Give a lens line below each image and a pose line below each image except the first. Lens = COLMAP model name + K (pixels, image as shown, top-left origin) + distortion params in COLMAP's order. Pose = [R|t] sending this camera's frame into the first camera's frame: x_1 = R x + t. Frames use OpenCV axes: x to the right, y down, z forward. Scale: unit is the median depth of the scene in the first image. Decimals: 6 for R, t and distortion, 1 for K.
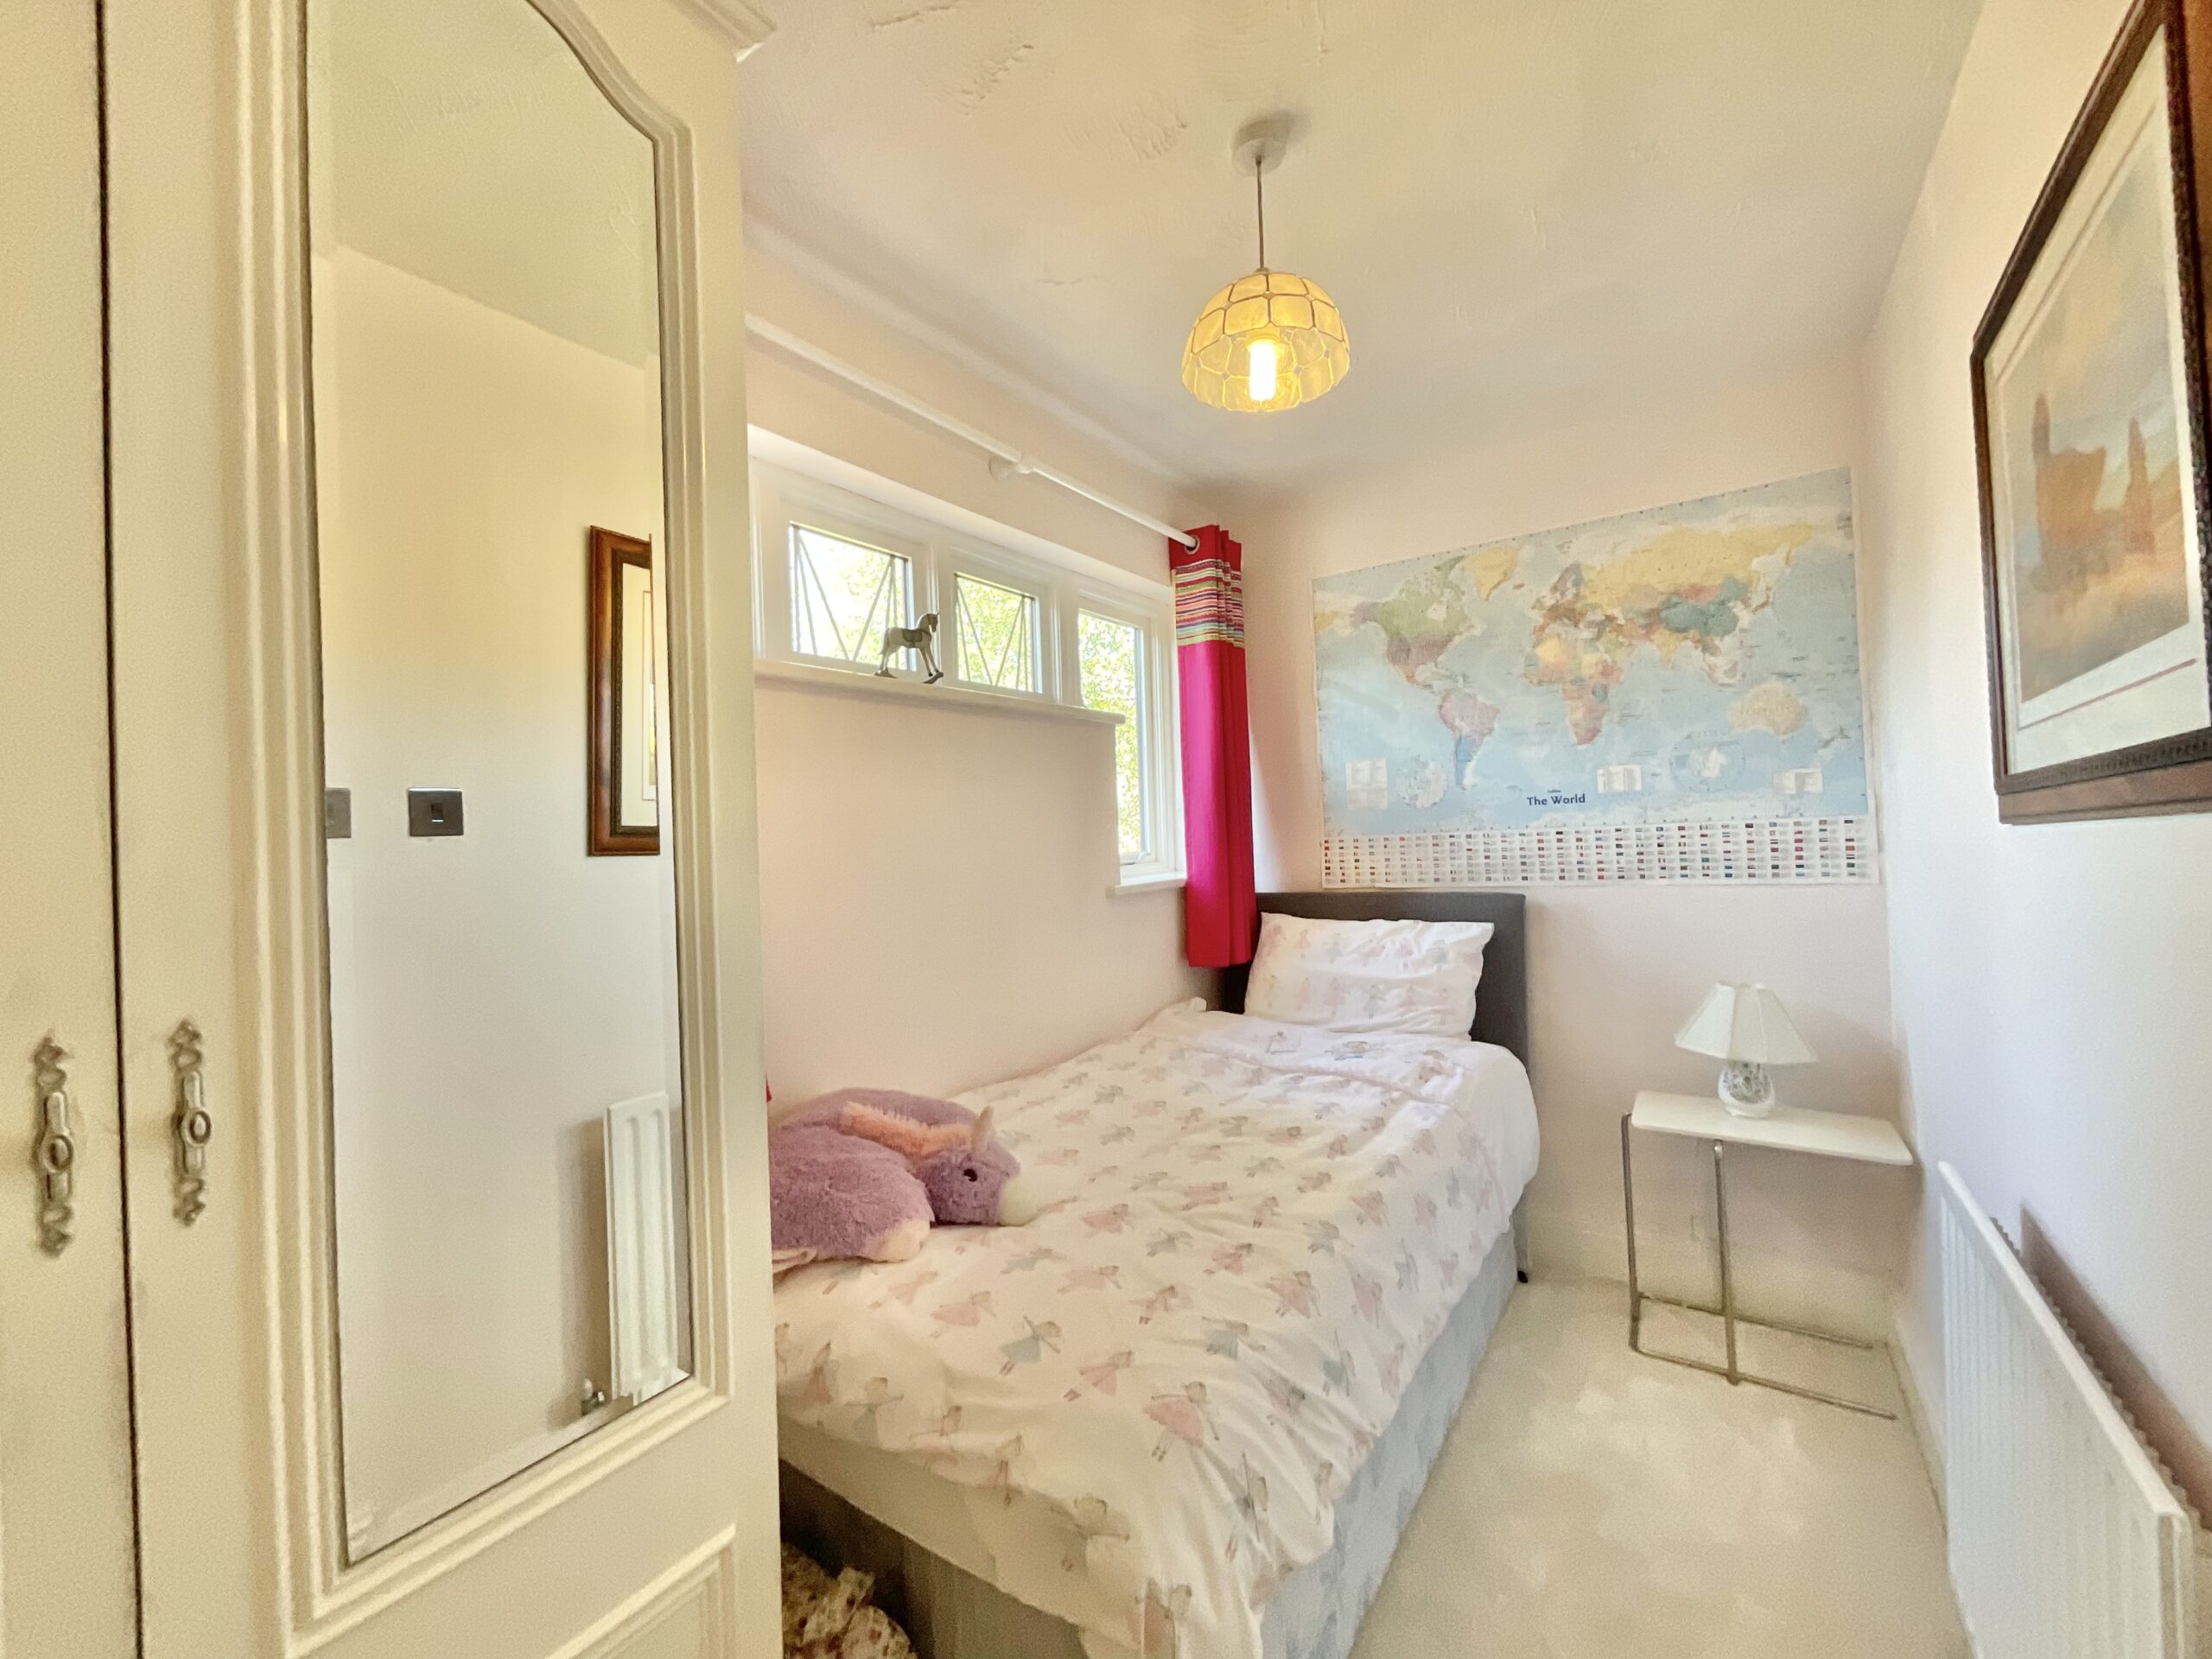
lens RADIAL K [[900.6, 0, 1102.3], [0, 900.6, 825.2], [0, 0, 1]] dist [-0.000563, 0.000226]
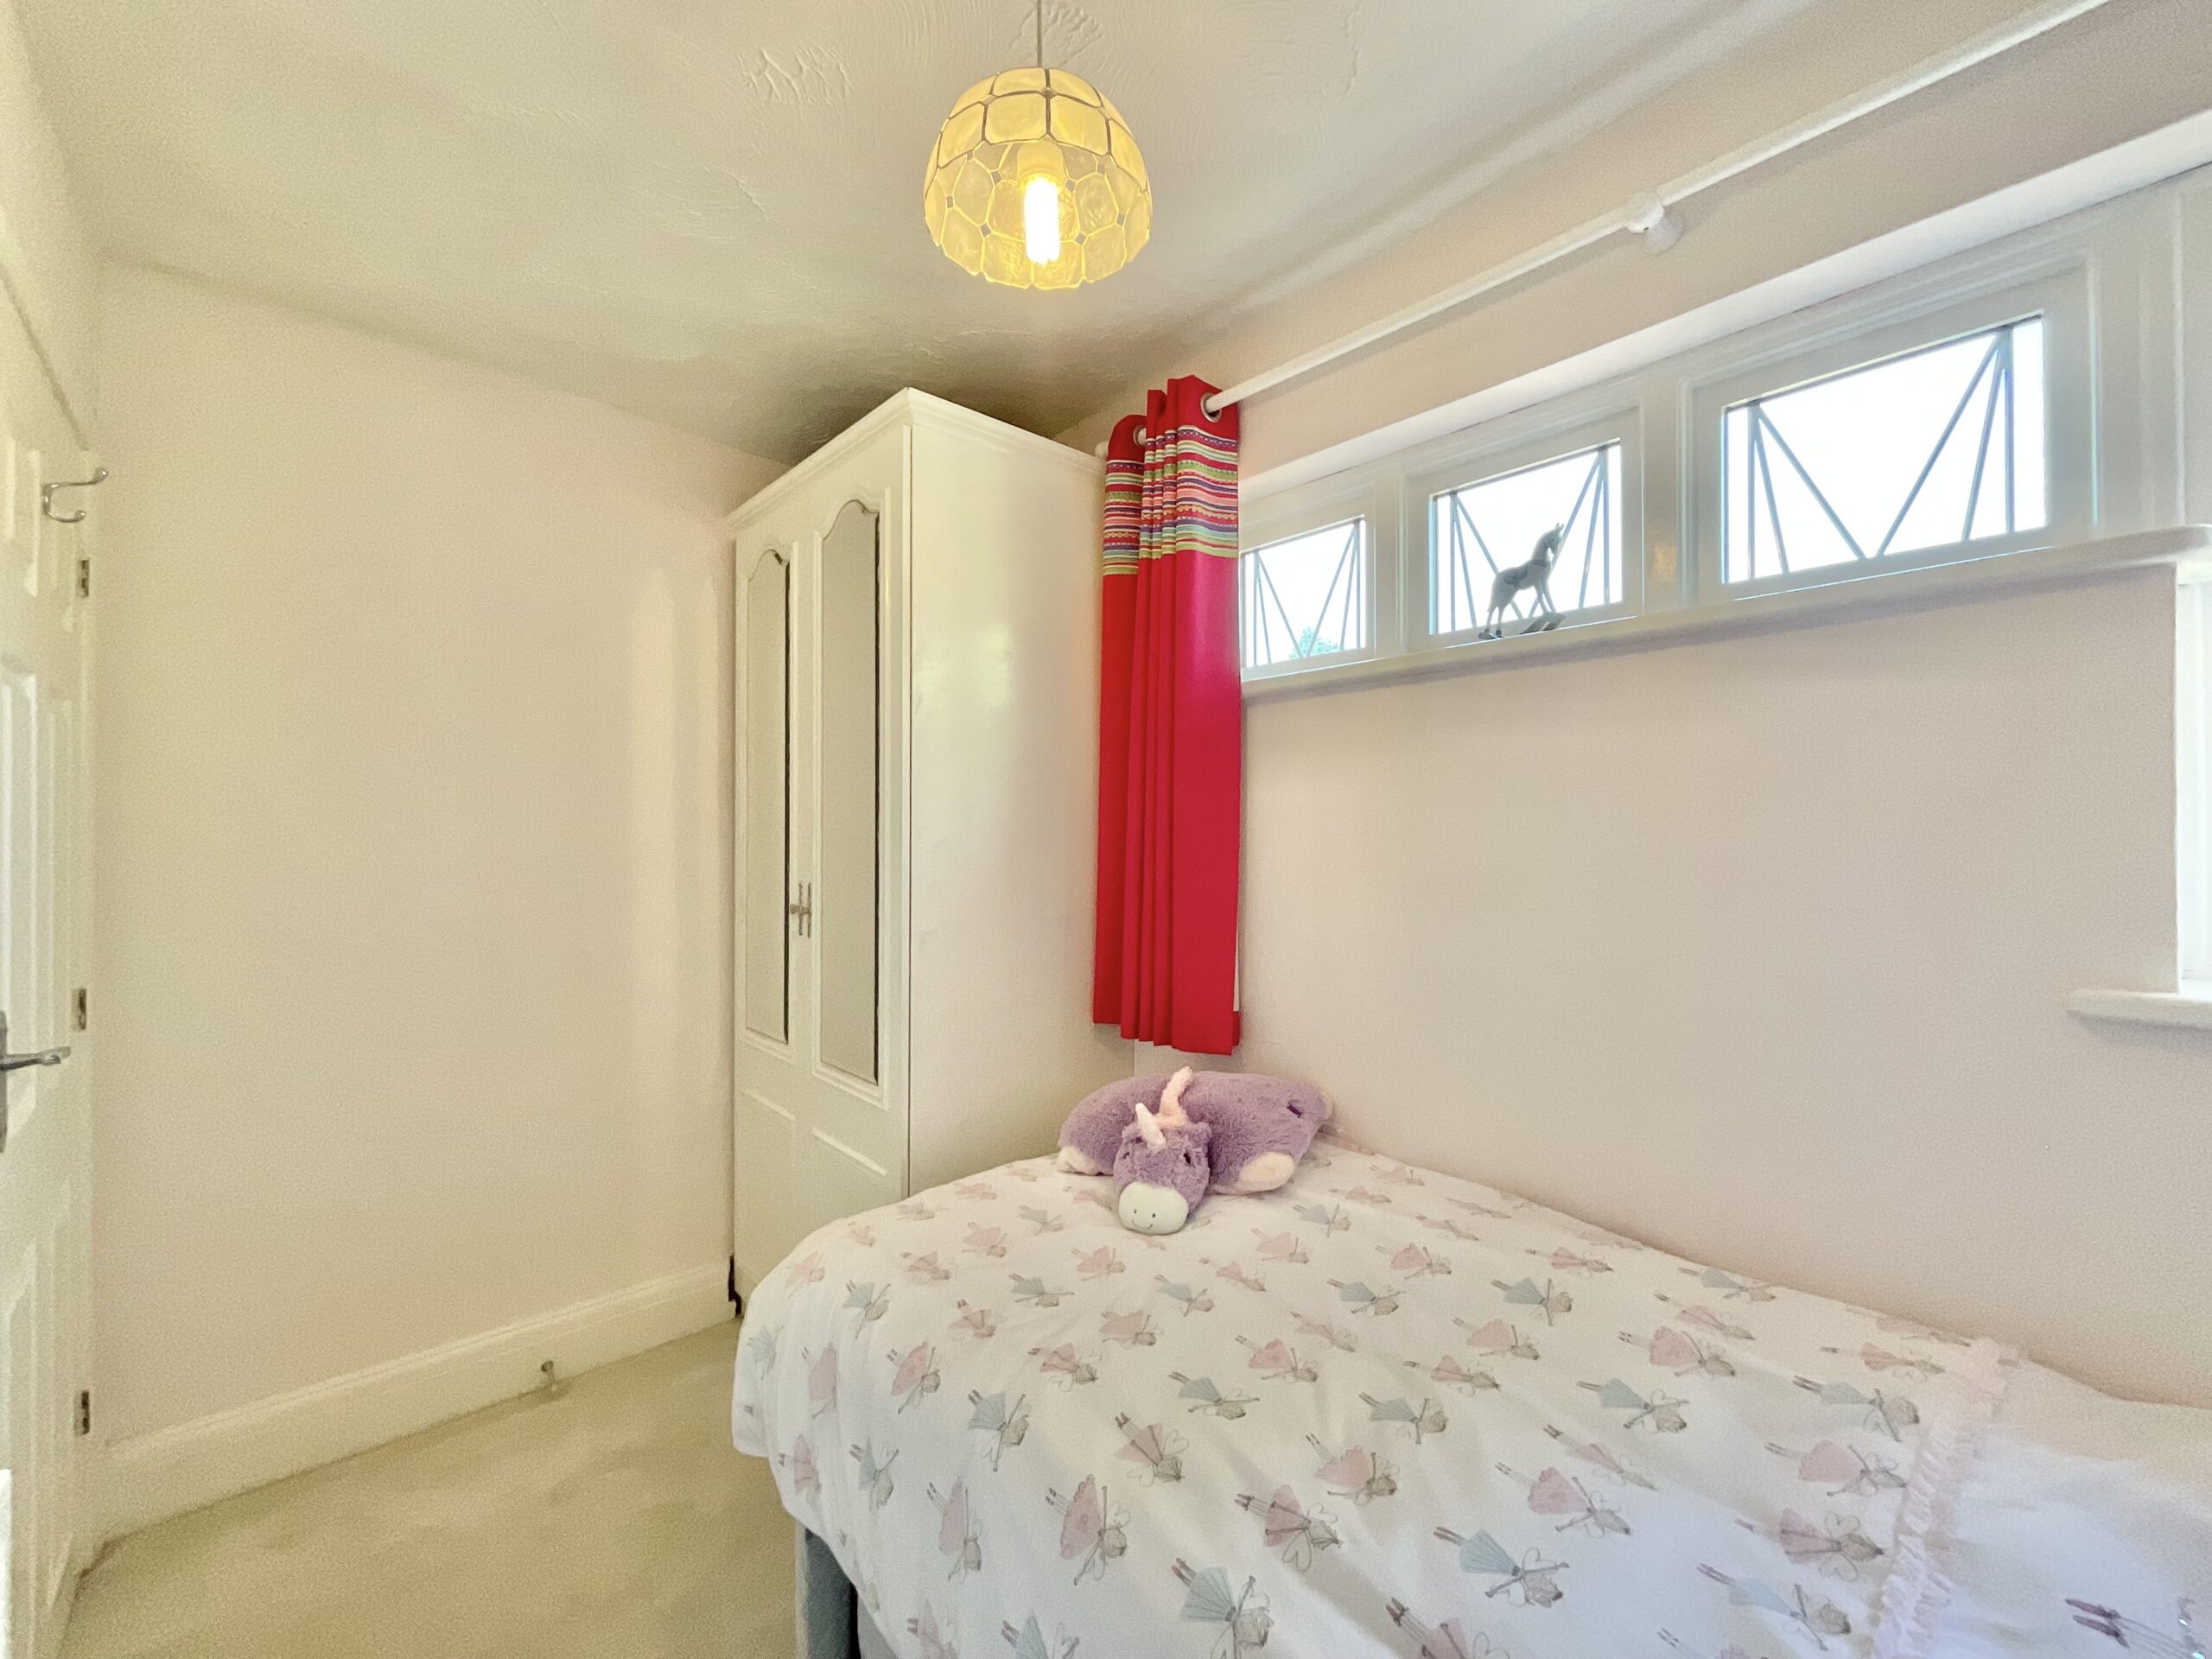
lens RADIAL K [[904.3, 0, 1106.0], [0, 904.3, 829.5], [0, 0, 1]] dist [-0.012912, 0.000157]
pose [[-0.249848, 0.025727, -0.967943, 0.698338], [0.009784, 0.999663, 0.024045, -0.020047], [0.968236, -0.003463, -0.250015, 0.976836]]
